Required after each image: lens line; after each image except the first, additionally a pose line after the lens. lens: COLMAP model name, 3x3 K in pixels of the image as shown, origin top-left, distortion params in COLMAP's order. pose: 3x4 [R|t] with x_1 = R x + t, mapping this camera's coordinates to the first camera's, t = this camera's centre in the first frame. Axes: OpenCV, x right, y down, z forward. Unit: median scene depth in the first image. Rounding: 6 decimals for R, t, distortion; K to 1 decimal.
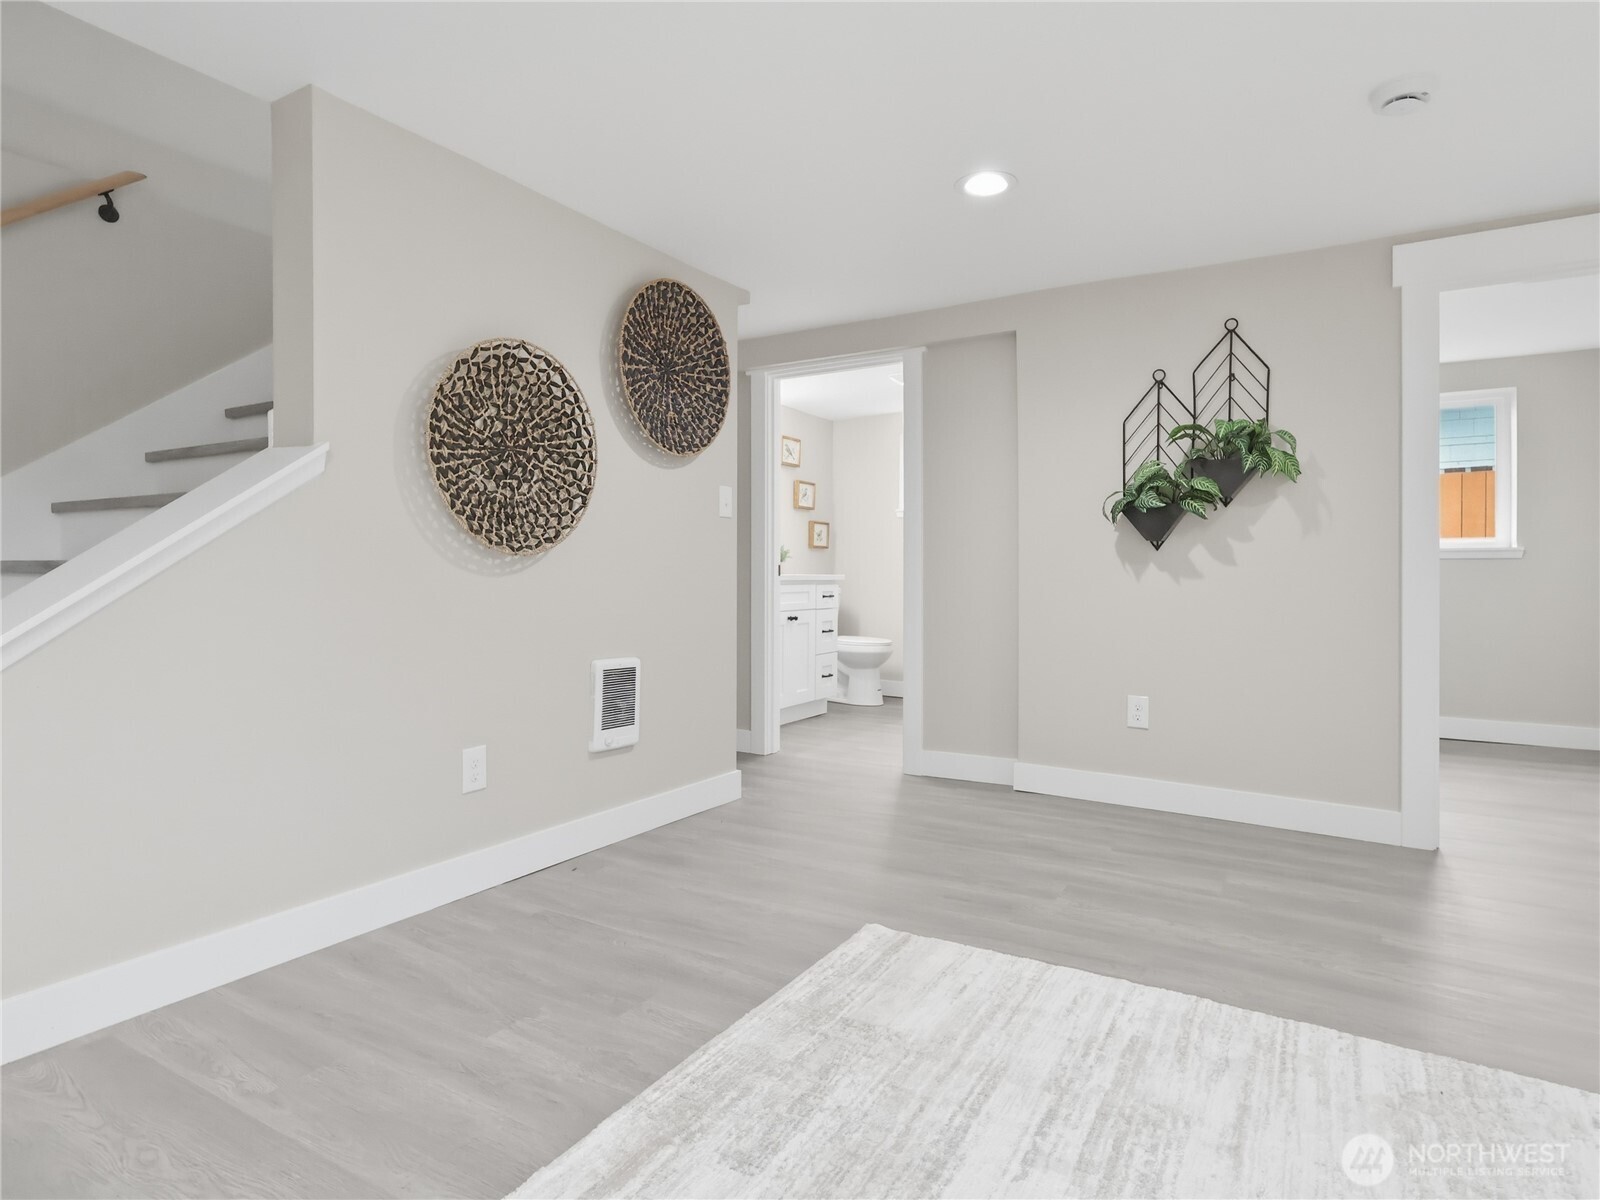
lens RADIAL K [[861.5, 0, 802.0], [0, 861.5, 589.6], [0, 0, 1]] dist [-0.001284, -0.000497]
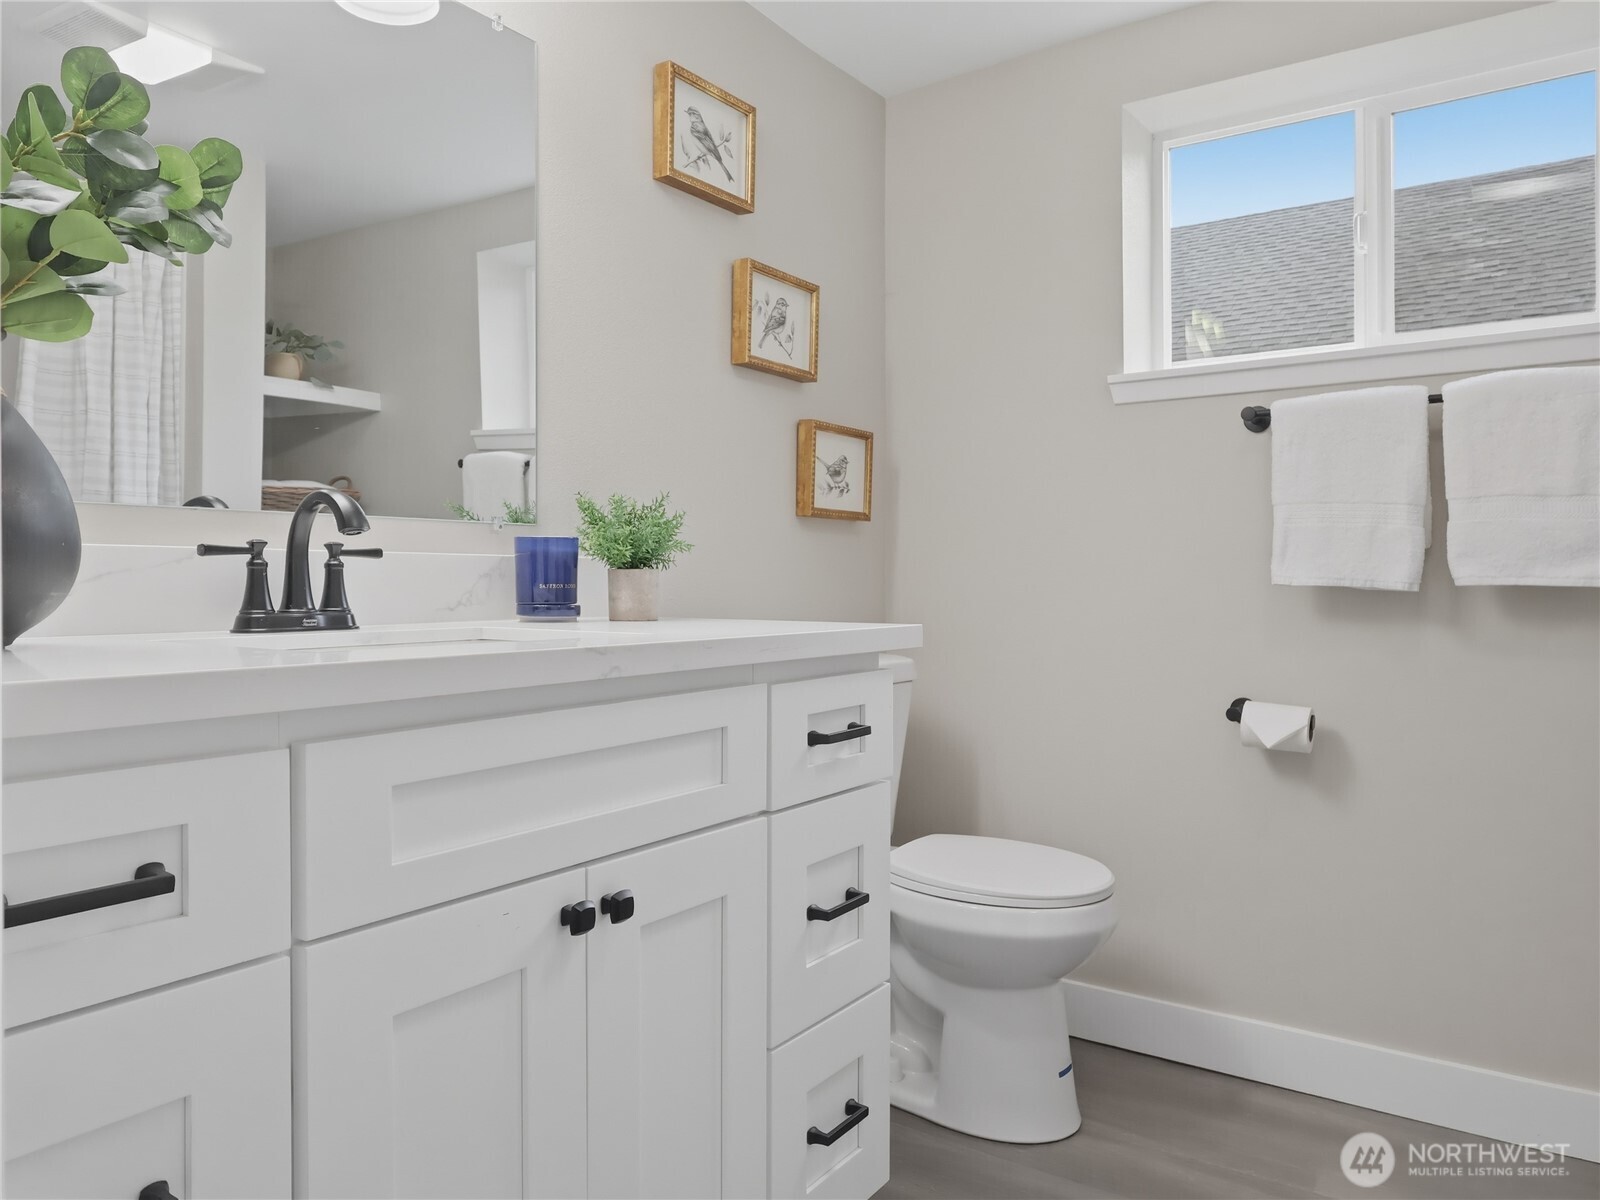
lens RADIAL K [[1115.6, 0, 800.2], [0, 1115.6, 594.8], [0, 0, 1]] dist [0.002712, 0.000209]
pose [[0.997074, -0.005746, -0.076230, 0.036651], [0.005375, 0.999973, -0.005077, -0.021384], [0.076257, 0.004652, 0.997077, 0.640902]]
